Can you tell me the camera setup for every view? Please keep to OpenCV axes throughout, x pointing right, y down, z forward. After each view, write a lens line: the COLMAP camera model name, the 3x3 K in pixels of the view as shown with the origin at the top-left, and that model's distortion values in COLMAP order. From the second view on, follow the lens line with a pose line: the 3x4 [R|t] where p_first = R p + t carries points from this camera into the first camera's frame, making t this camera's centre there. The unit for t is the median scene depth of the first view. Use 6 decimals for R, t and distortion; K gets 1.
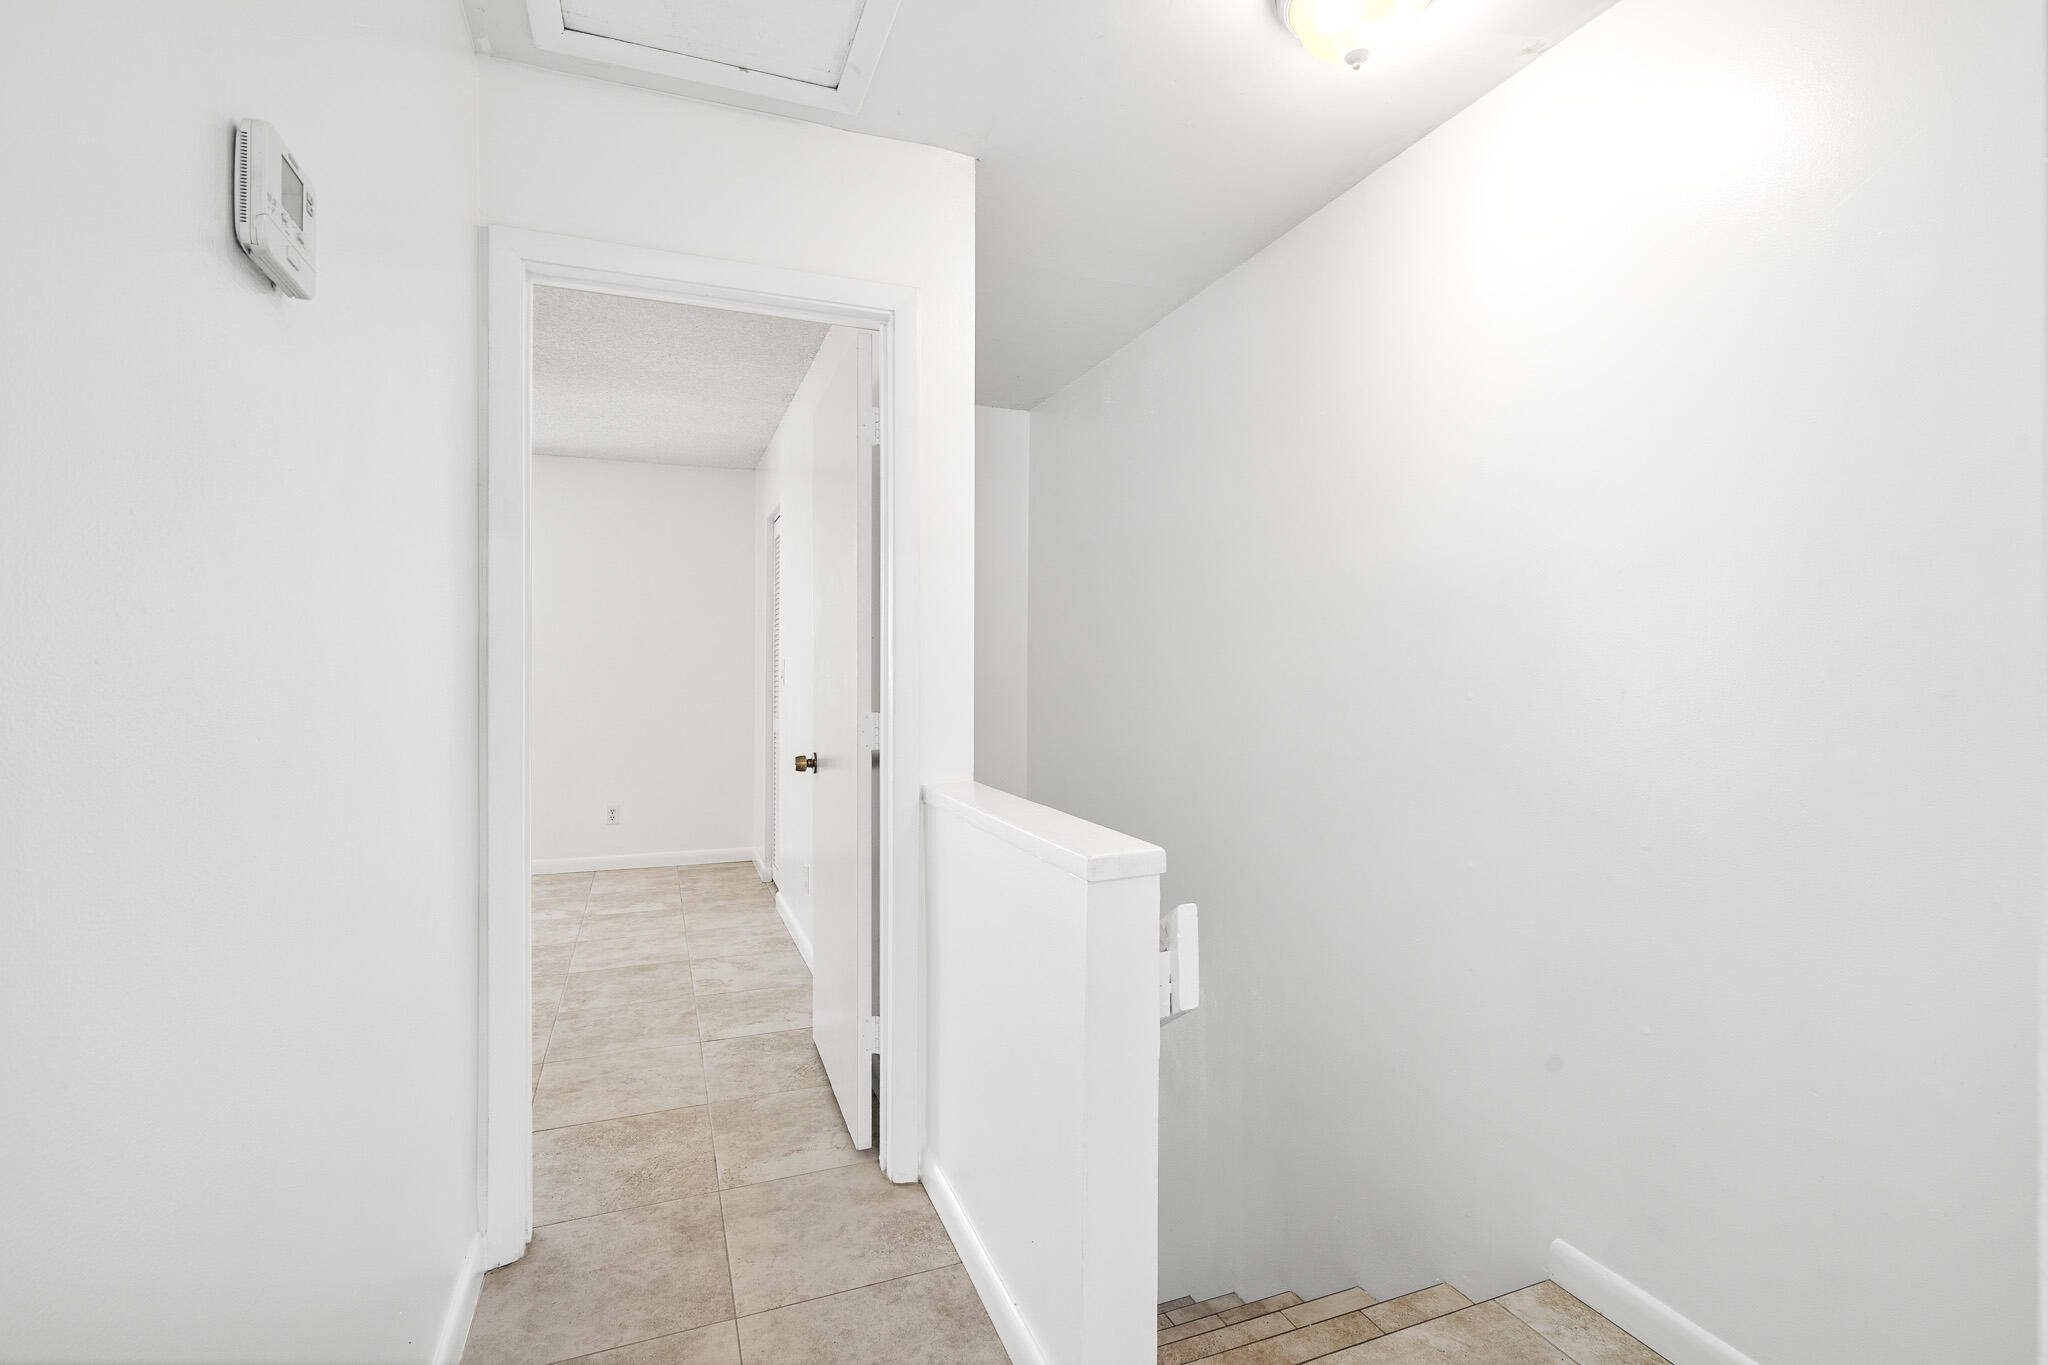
lens RADIAL K [[934.7, 0, 1025.6], [0, 934.7, 678.3], [0, 0, 1]] dist [0.001237, -0.000005]
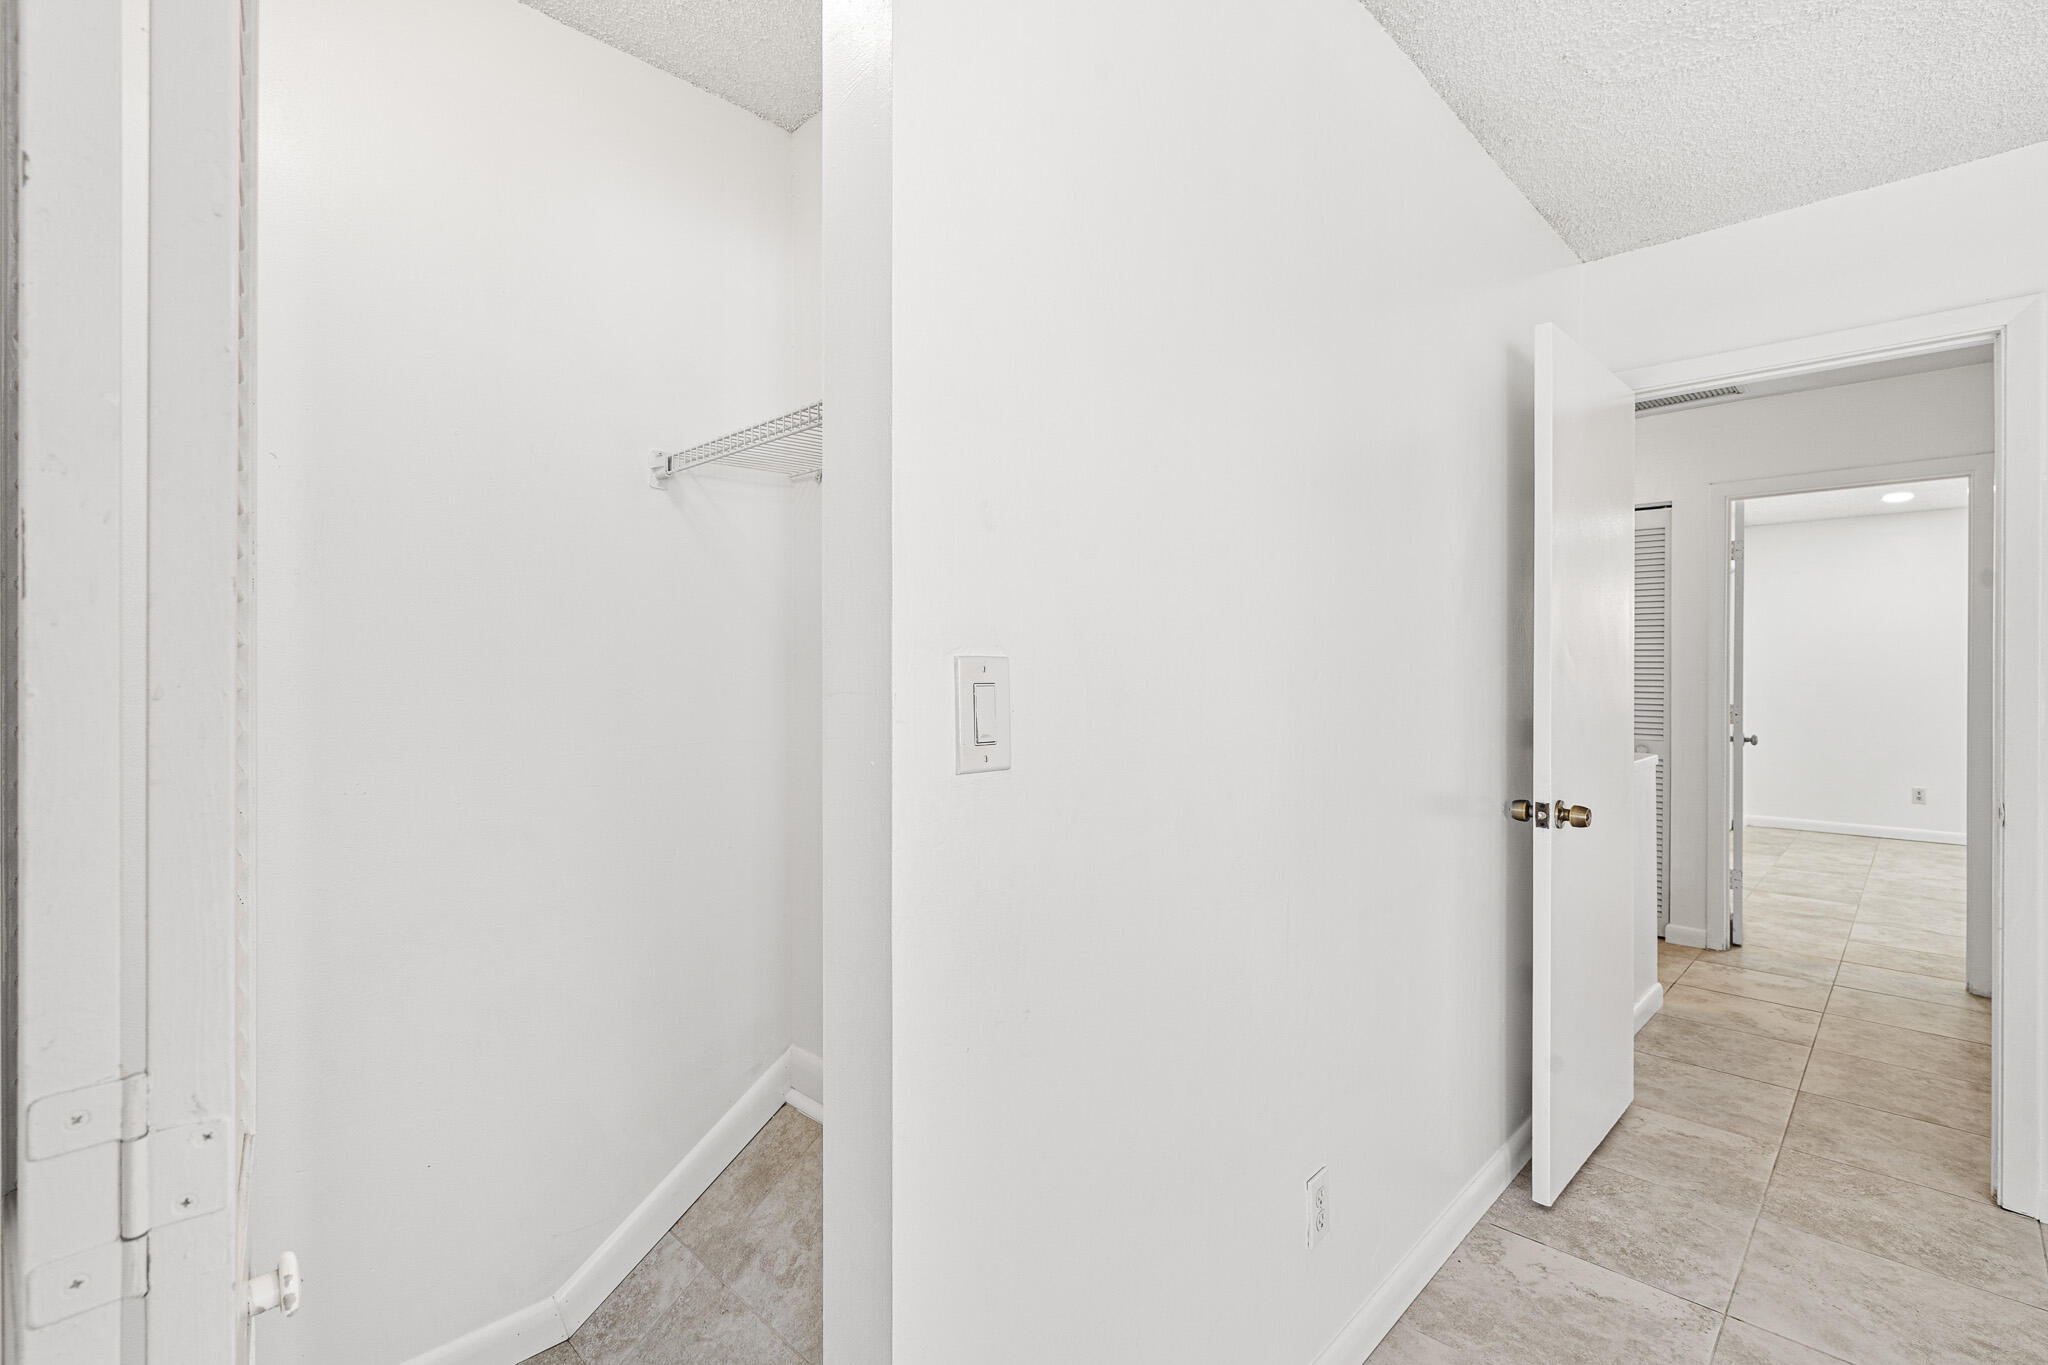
lens RADIAL K [[934.7, 0, 1023.9], [0, 934.7, 672.6], [0, 0, 1]] dist [0.001237, -0.000005]
pose [[-0.408279, -0.008661, 0.912816, -0.813418], [-0.000508, 0.999957, 0.009260, -0.025917], [-0.912857, 0.003317, -0.408265, 1.903221]]
